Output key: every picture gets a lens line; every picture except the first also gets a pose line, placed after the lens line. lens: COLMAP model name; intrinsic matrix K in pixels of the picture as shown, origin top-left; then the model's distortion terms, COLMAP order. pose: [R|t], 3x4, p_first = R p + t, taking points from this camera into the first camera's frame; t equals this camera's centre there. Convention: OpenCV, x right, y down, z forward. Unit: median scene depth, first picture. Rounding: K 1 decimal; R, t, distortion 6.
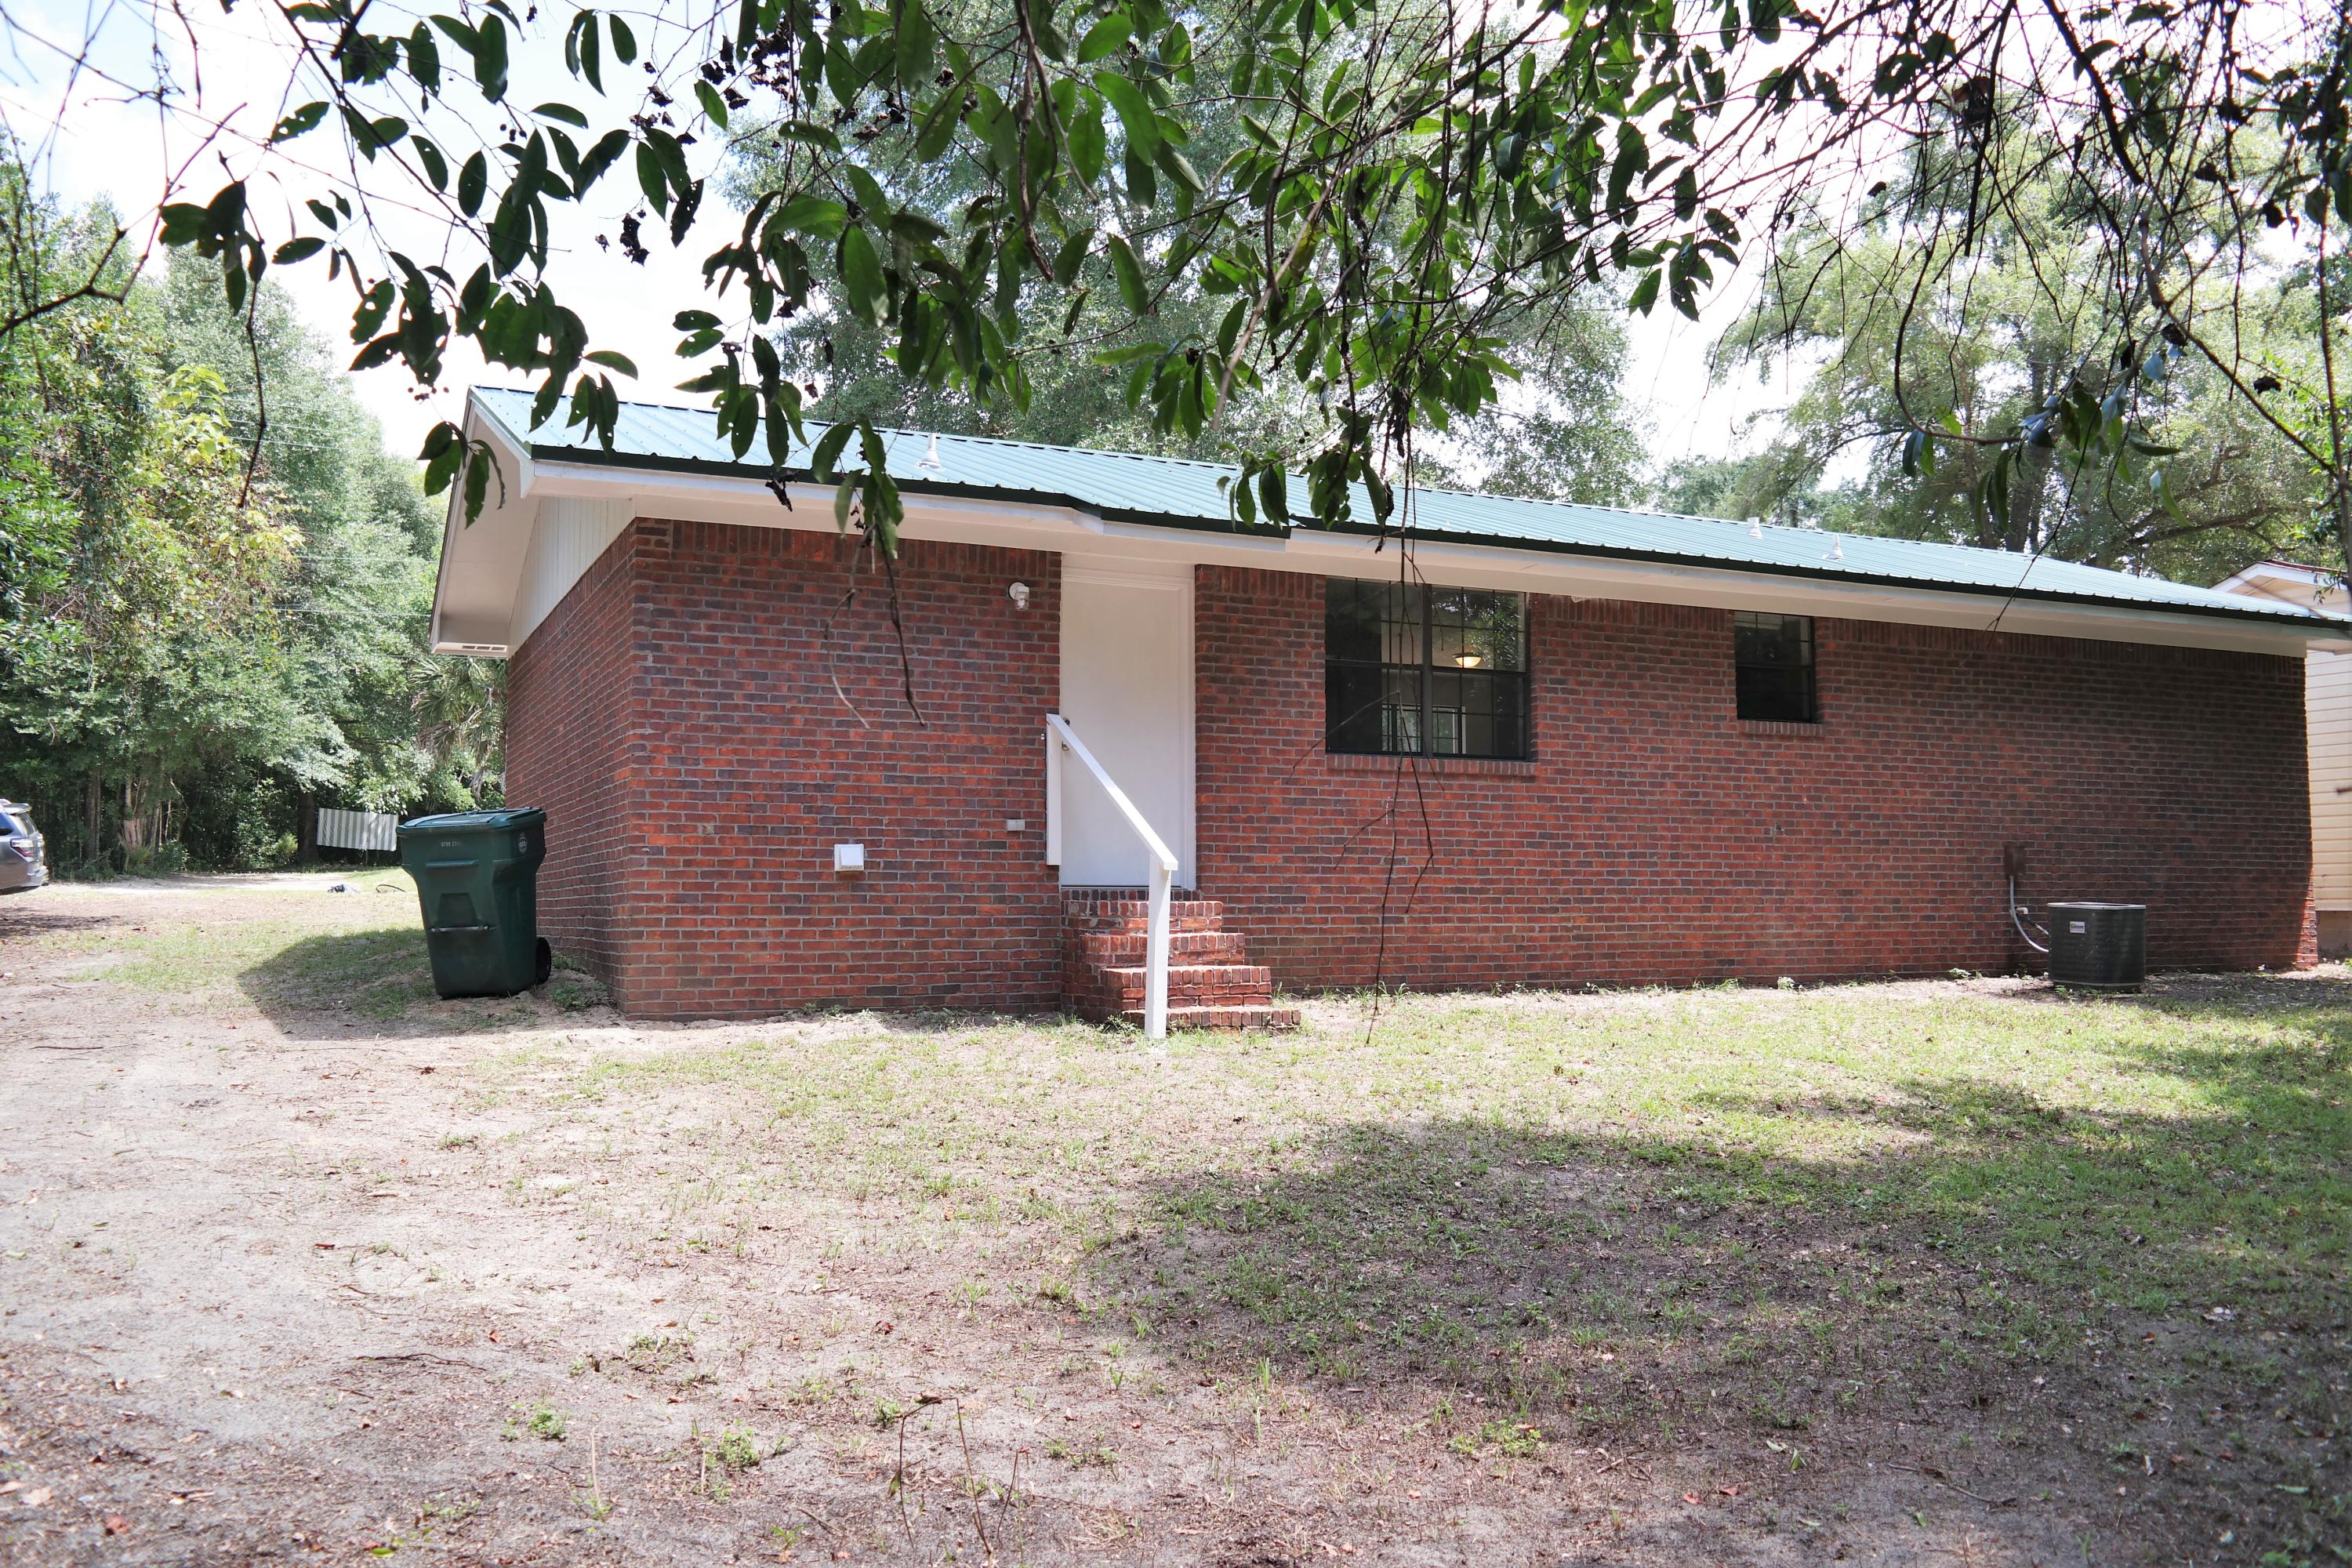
lens RADIAL K [[1866.3, 0, 1163.4], [0, 1866.3, 782.0], [0, 0, 1]] dist [-0.004559, -0.000588]
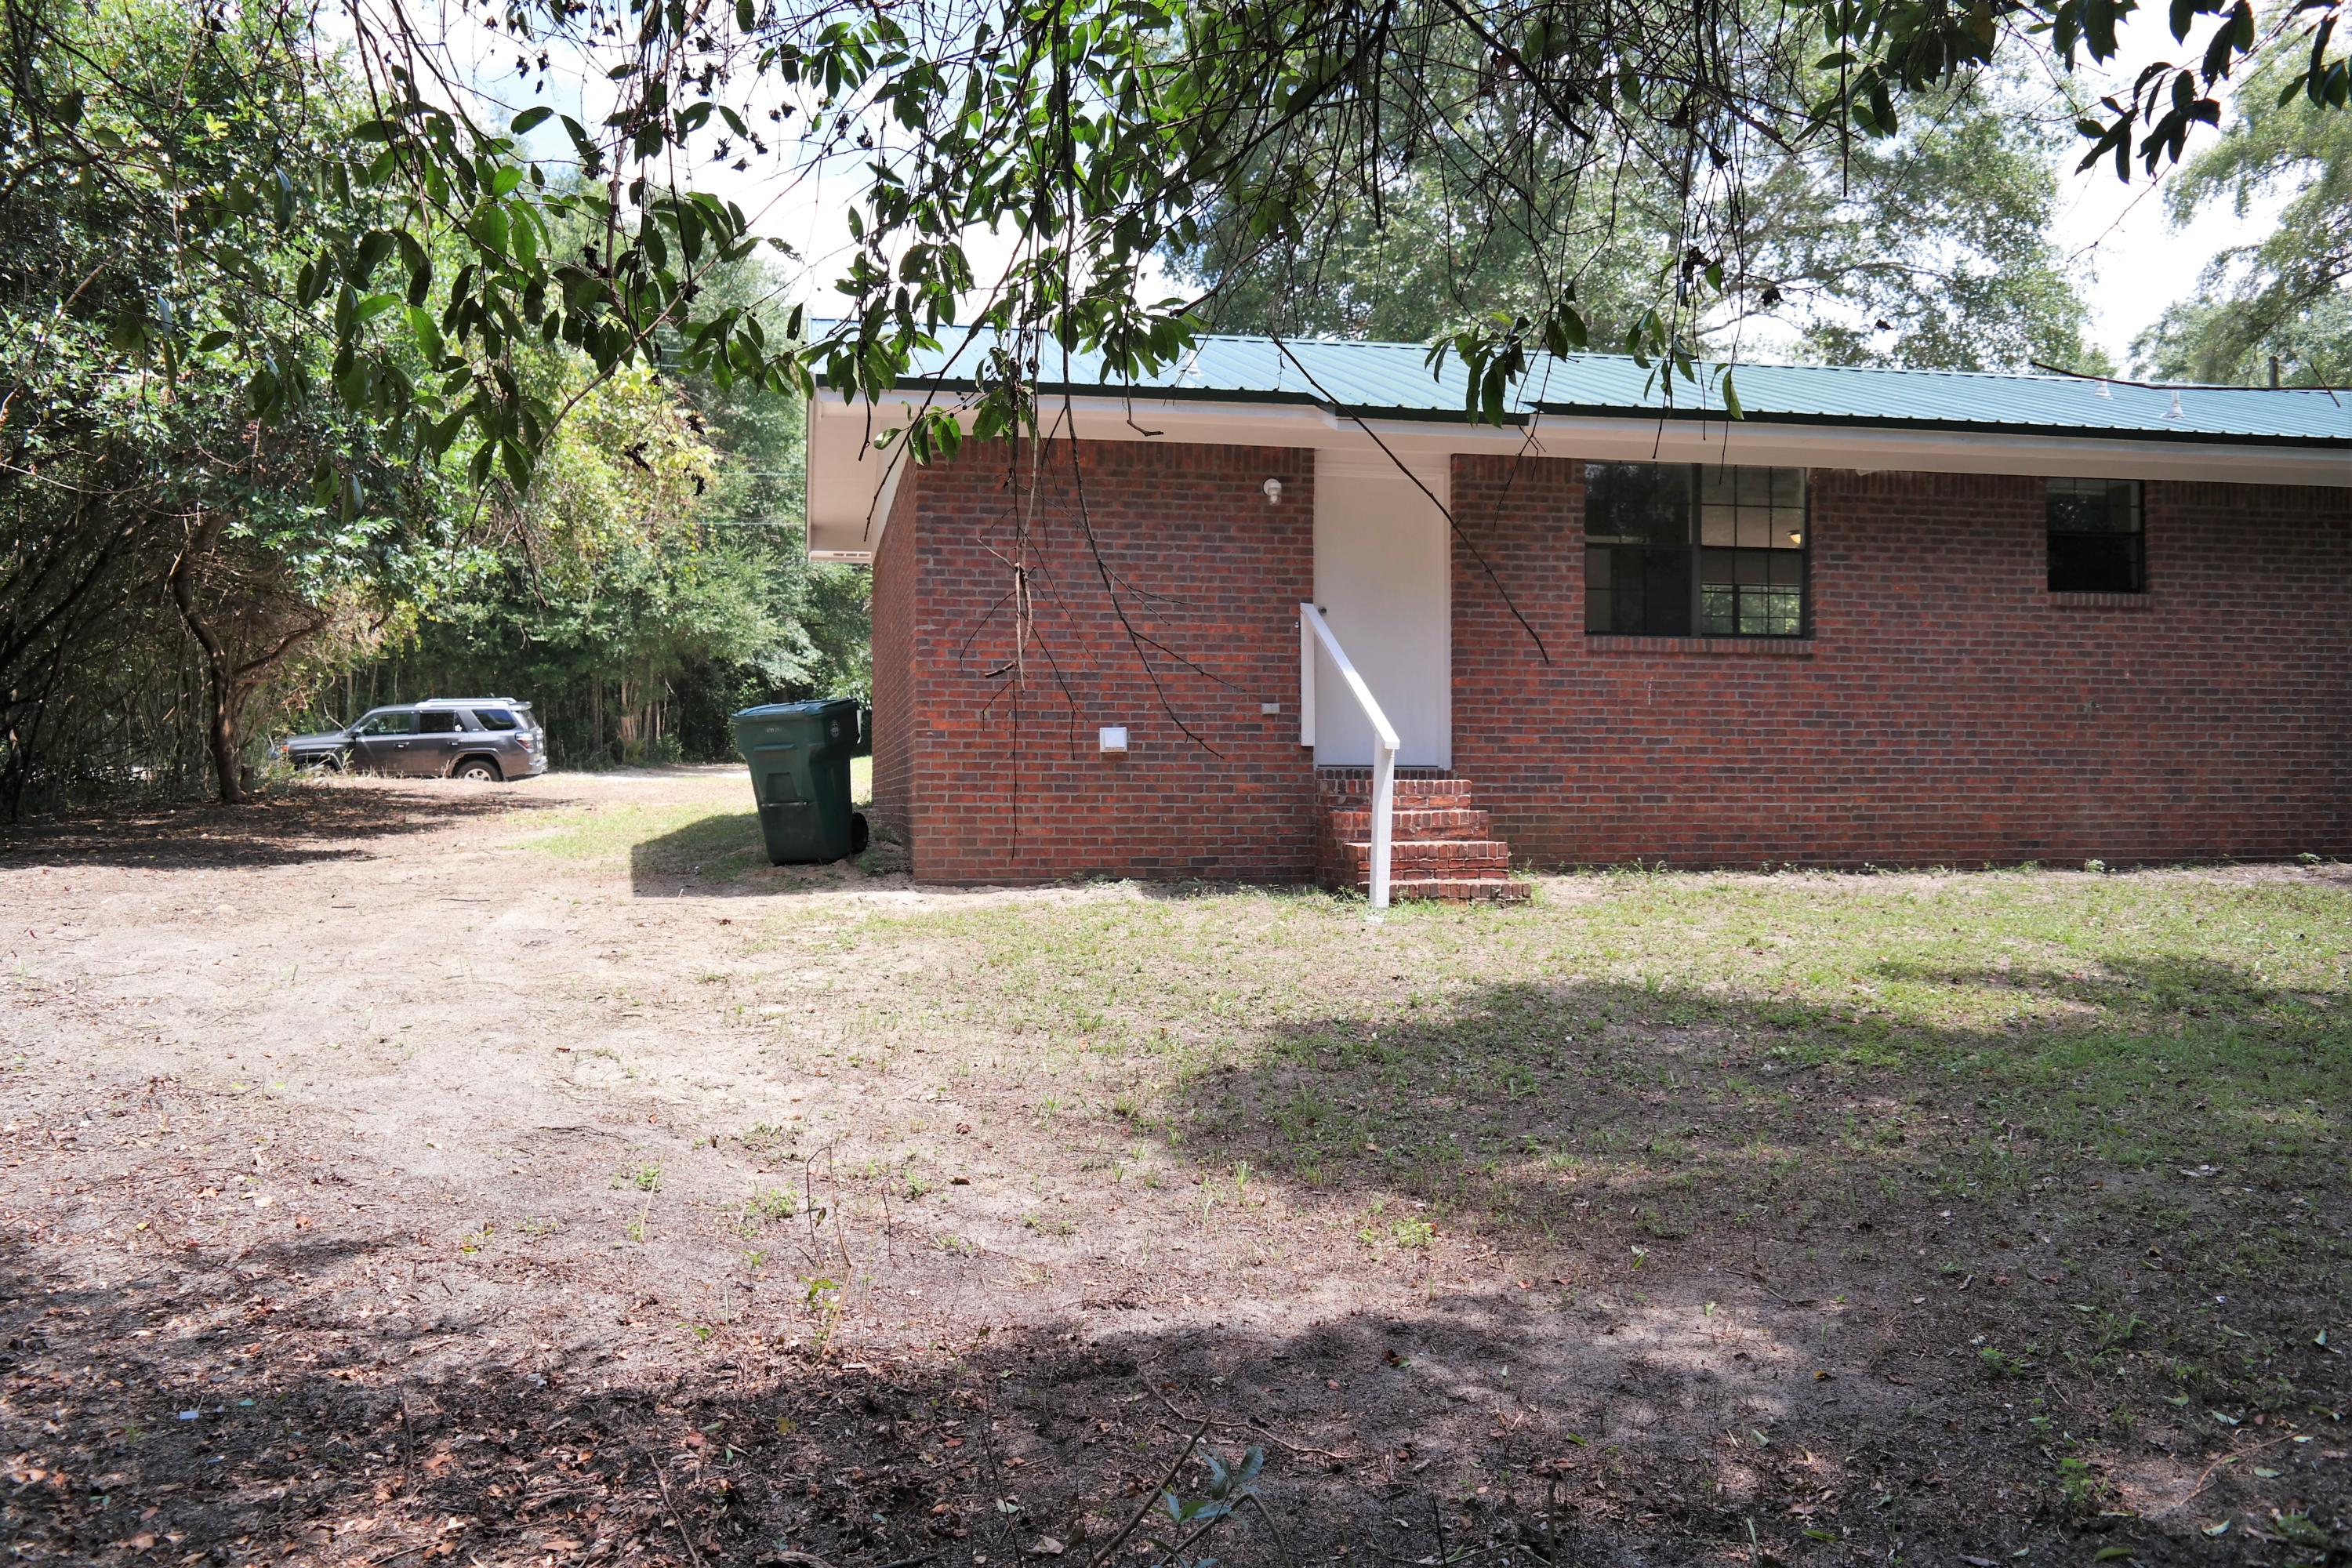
lens RADIAL K [[1866.3, 0, 1180.0], [0, 1866.3, 775.0], [0, 0, 1]] dist [-0.004559, -0.000588]
pose [[0.971836, -0.001985, -0.235652, 0.110641], [0.014880, 0.998486, 0.052956, 0.003461], [0.235190, -0.054971, 0.970394, -0.043630]]
